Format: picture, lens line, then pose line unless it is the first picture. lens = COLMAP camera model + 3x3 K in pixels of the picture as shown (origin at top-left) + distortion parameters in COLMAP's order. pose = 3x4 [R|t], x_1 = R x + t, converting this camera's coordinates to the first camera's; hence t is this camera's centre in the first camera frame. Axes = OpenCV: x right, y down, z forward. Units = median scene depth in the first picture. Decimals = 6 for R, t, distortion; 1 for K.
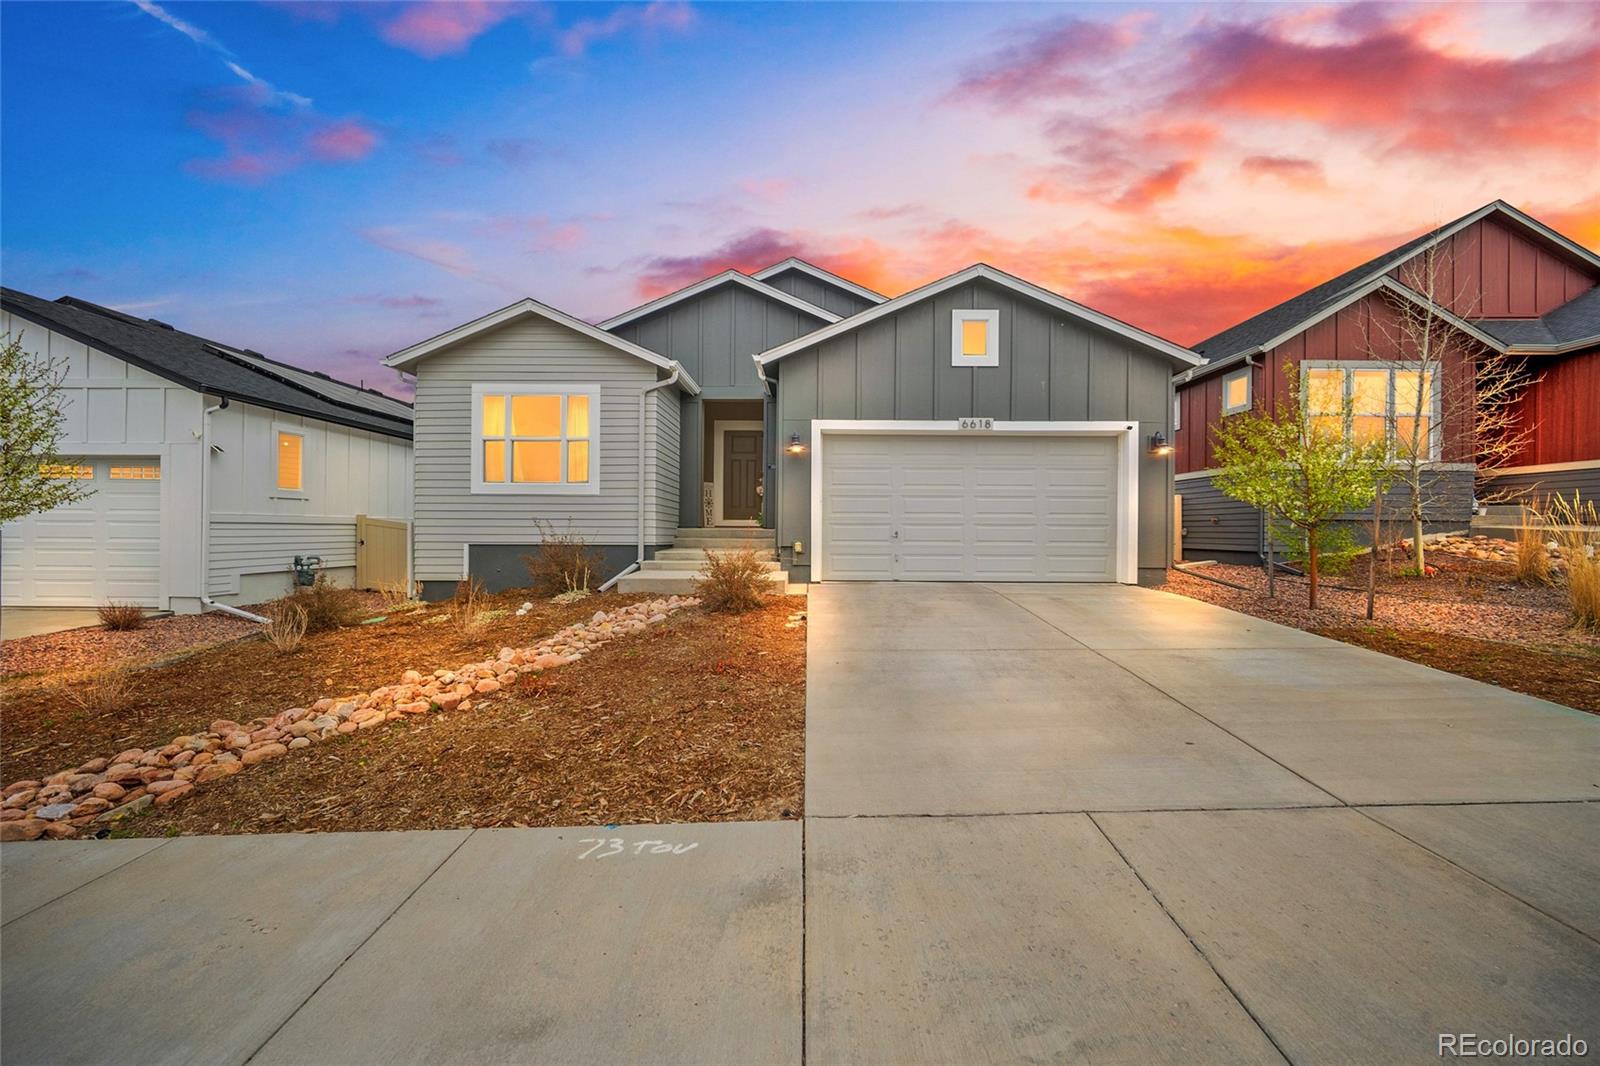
lens RADIAL K [[646.2, 0, 825.8], [0, 646.2, 529.2], [0, 0, 1]] dist [-0.000331, -0.000343]
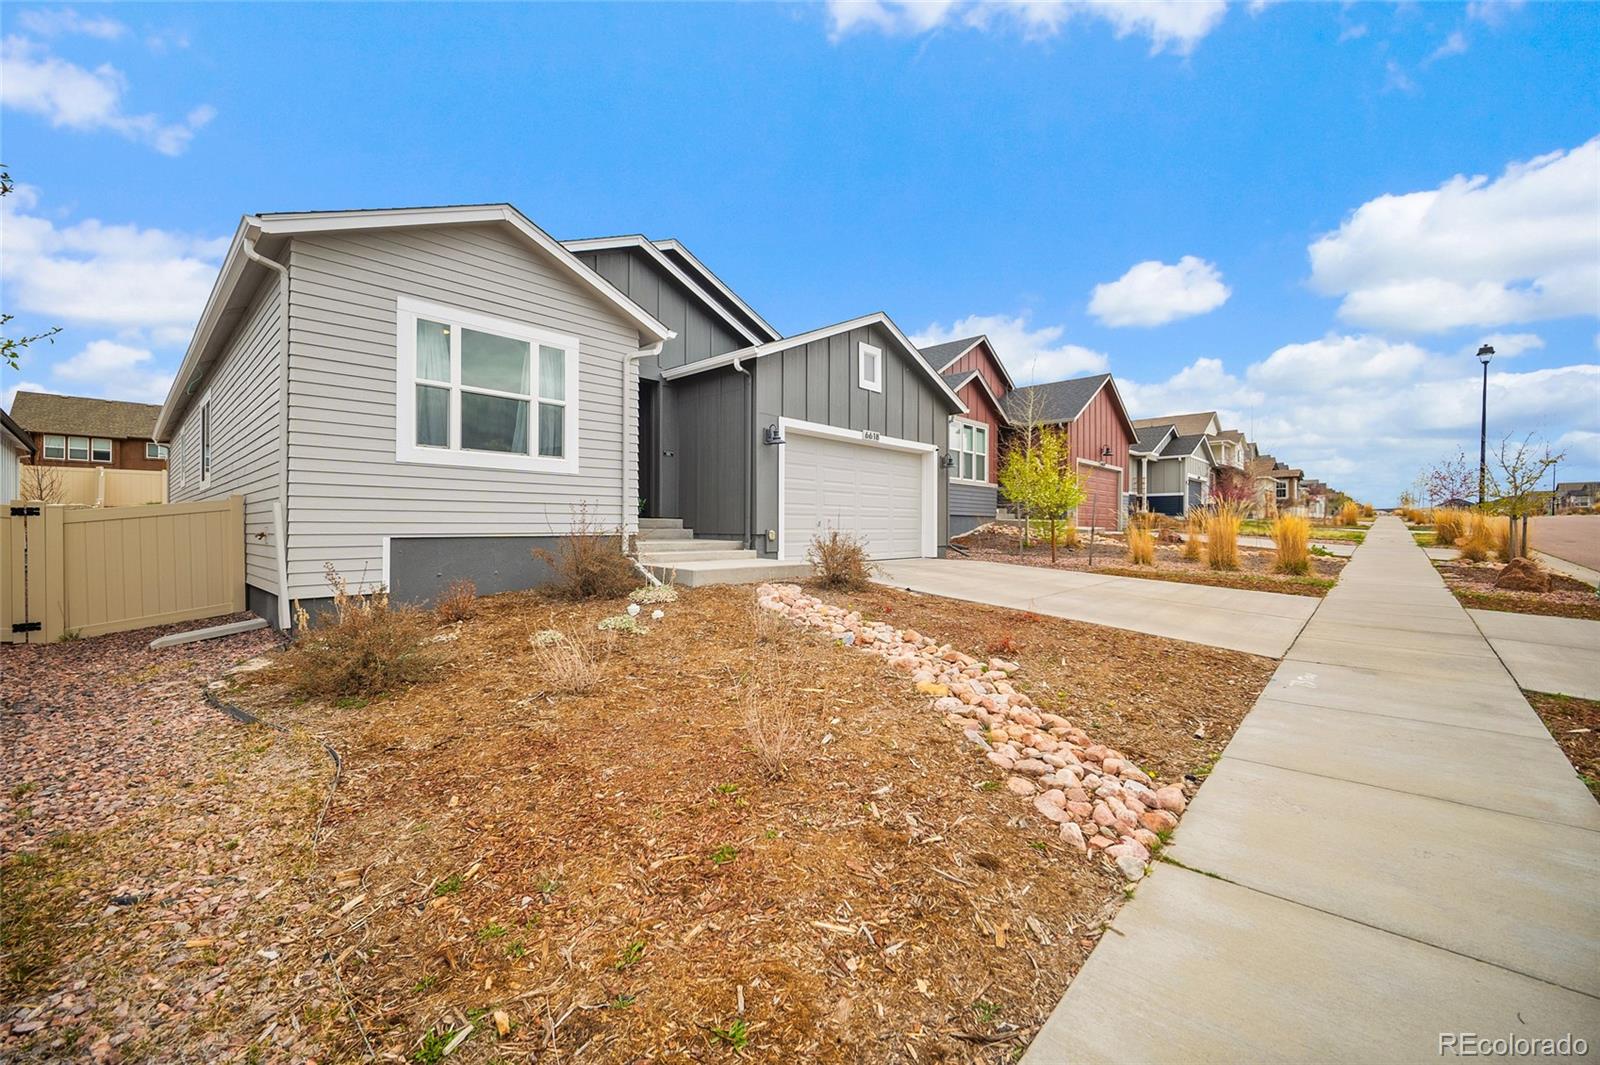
lens RADIAL K [[627.4, 0, 807.3], [0, 627.4, 529.9], [0, 0, 1]] dist [-0.000891, 0.000006]
pose [[0.682927, -0.006291, 0.730460, -0.745503], [-0.003748, 0.999920, 0.012116, 0.006392], [-0.730477, -0.011012, 0.682848, 0.251736]]
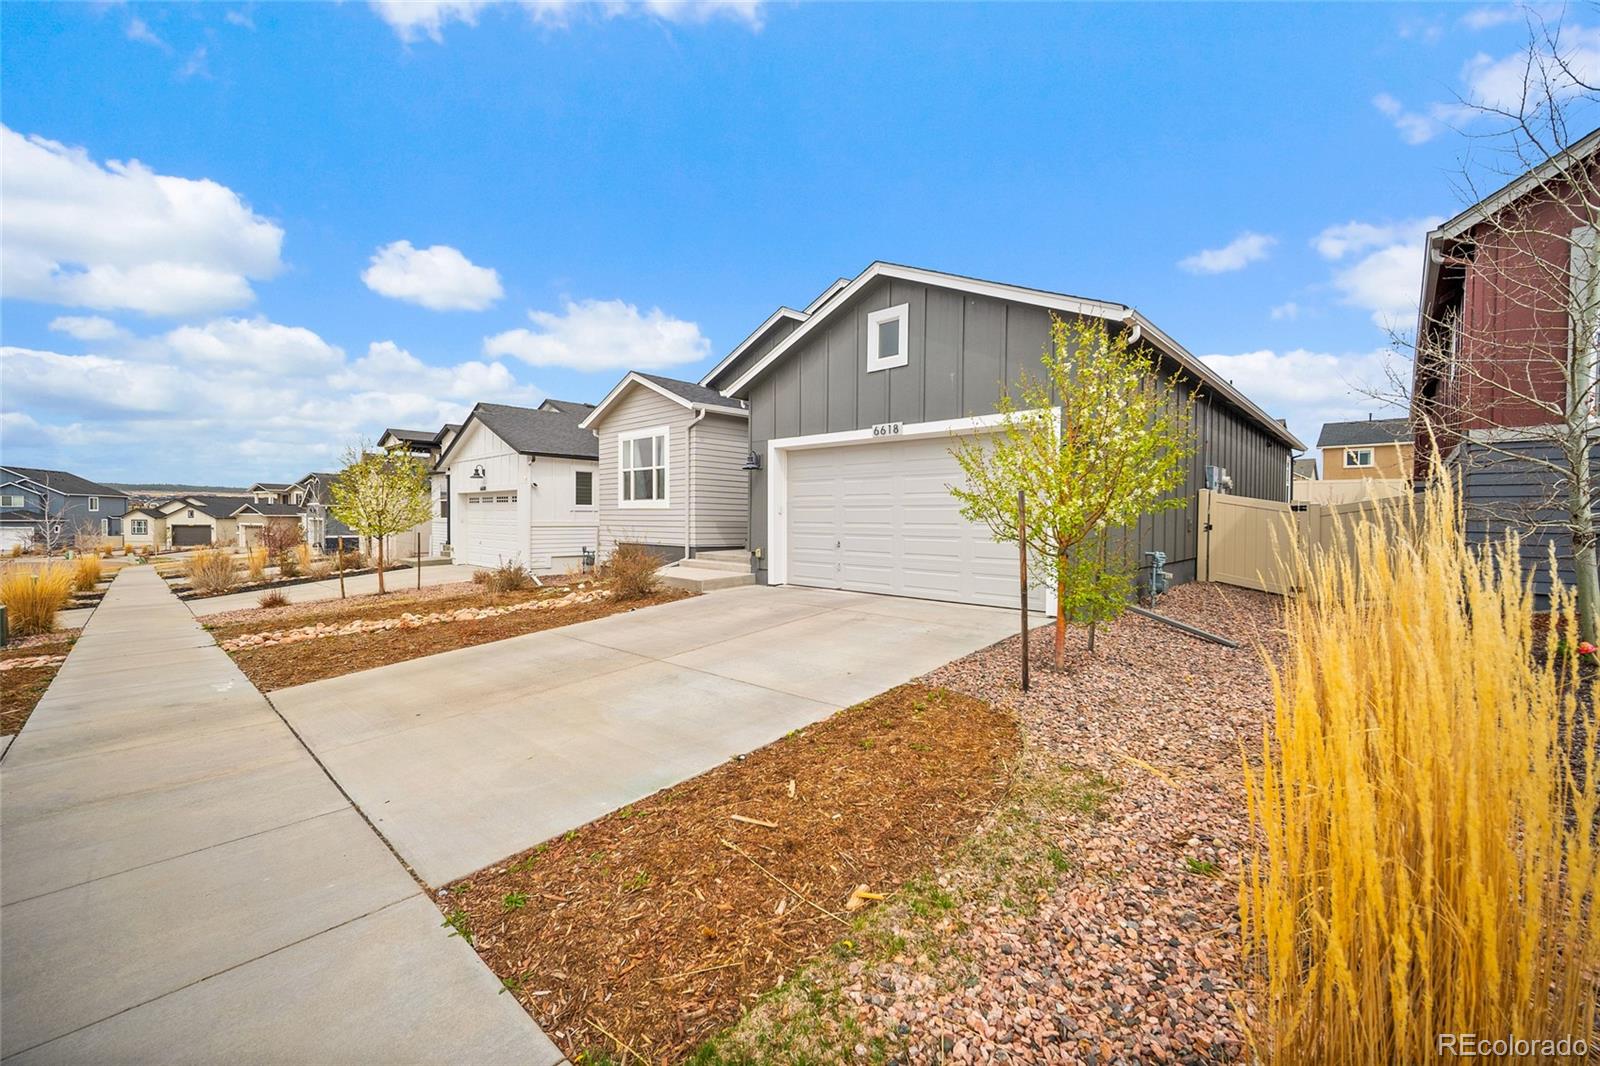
lens RADIAL K [[627.4, 0, 807.3], [0, 627.4, 530.4], [0, 0, 1]] dist [-0.000891, 0.000006]
pose [[0.733160, 0.013682, -0.679919, 0.769435], [-0.009843, 0.999906, 0.009507, -0.023258], [0.679985, -0.000277, 0.733226, 0.246514]]
